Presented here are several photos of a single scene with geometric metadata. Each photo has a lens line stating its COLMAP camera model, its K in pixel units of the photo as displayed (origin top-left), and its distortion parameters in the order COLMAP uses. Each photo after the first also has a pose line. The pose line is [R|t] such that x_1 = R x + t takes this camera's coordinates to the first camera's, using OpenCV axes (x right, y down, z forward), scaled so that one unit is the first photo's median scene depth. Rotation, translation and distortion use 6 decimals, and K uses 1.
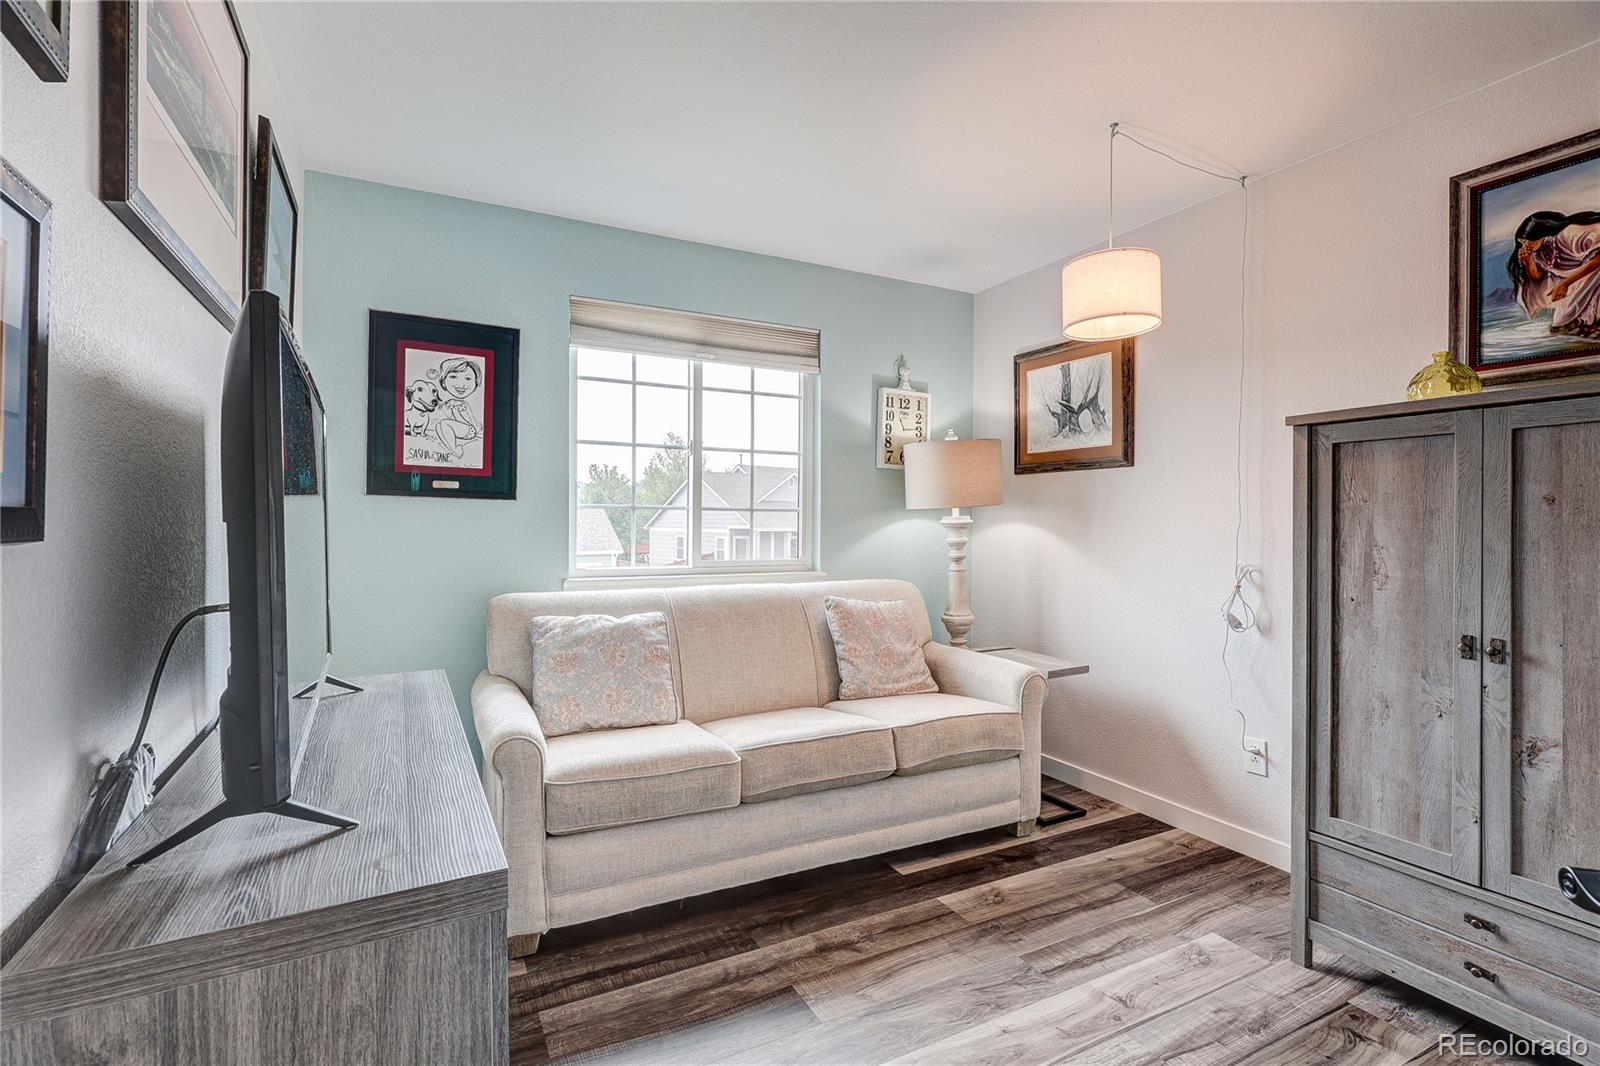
lens RADIAL K [[747.3, 0, 802.6], [0, 747.3, 527.3], [0, 0, 1]] dist [0.001205, 0.000008]
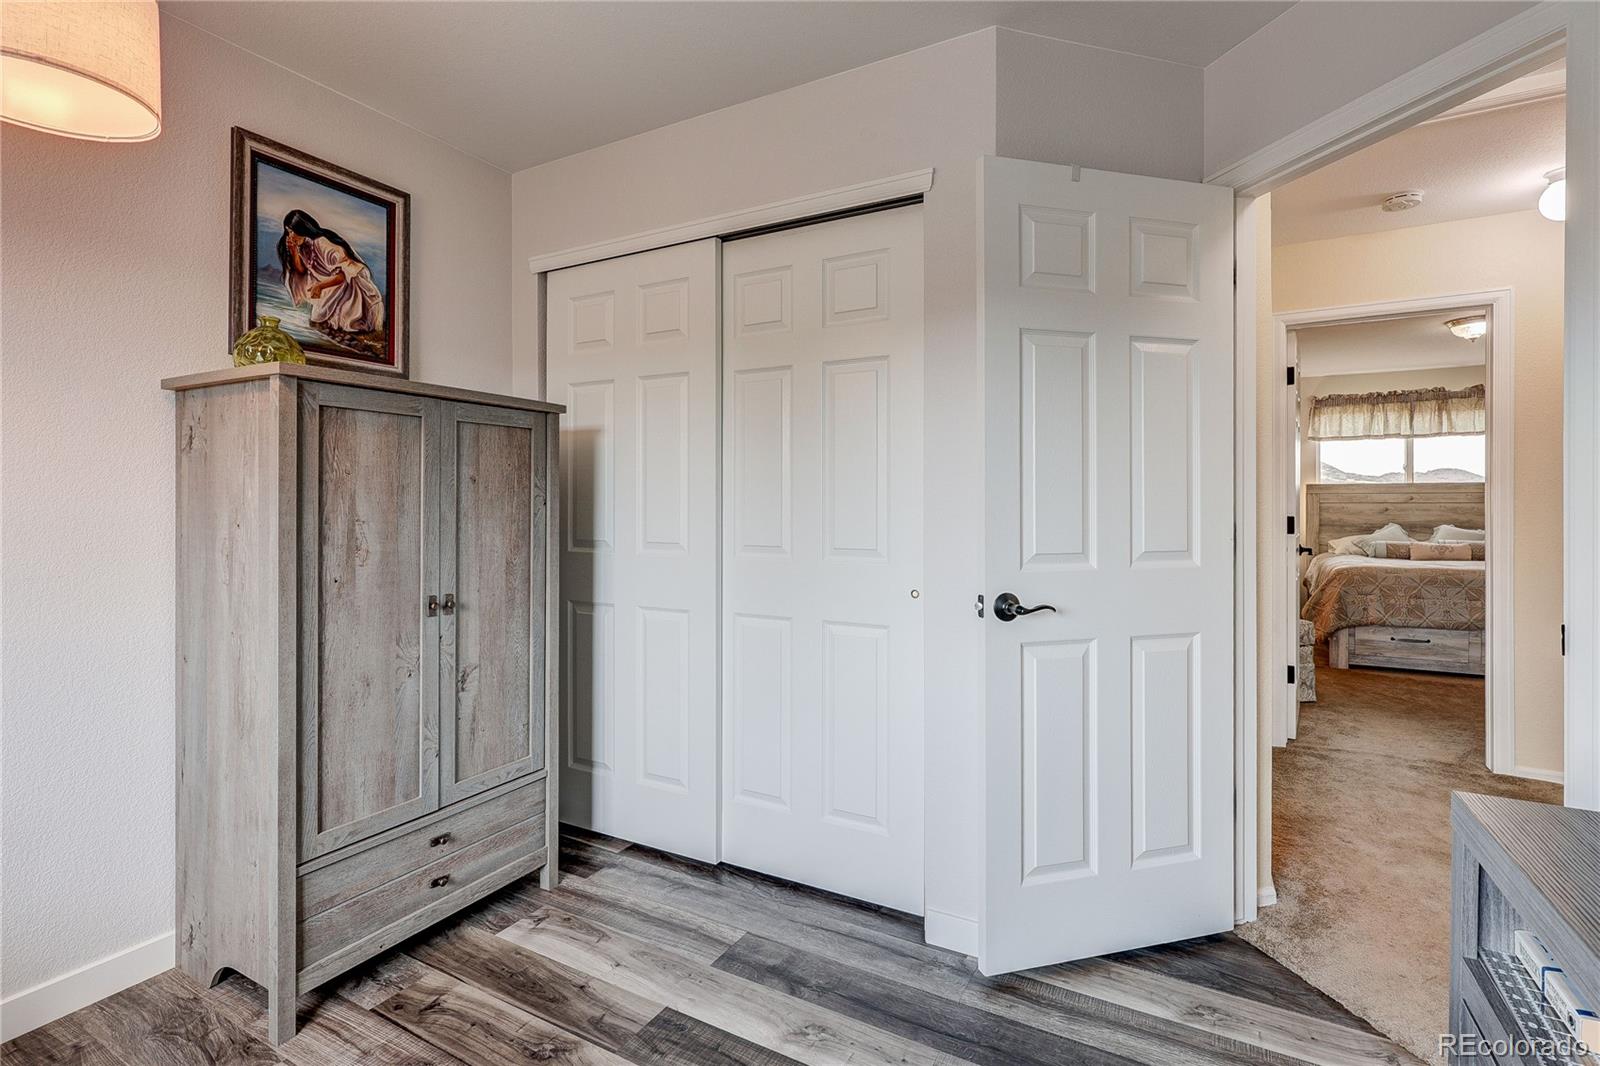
lens RADIAL K [[753.9, 0, 802.1], [0, 753.9, 507.2], [0, 0, 1]] dist [-0.000438, -0.000276]
pose [[-0.548553, -0.004179, 0.836105, -0.340945], [0.001905, 0.999979, 0.006248, 0.002734], [-0.836114, 0.005020, -0.548533, 1.032527]]
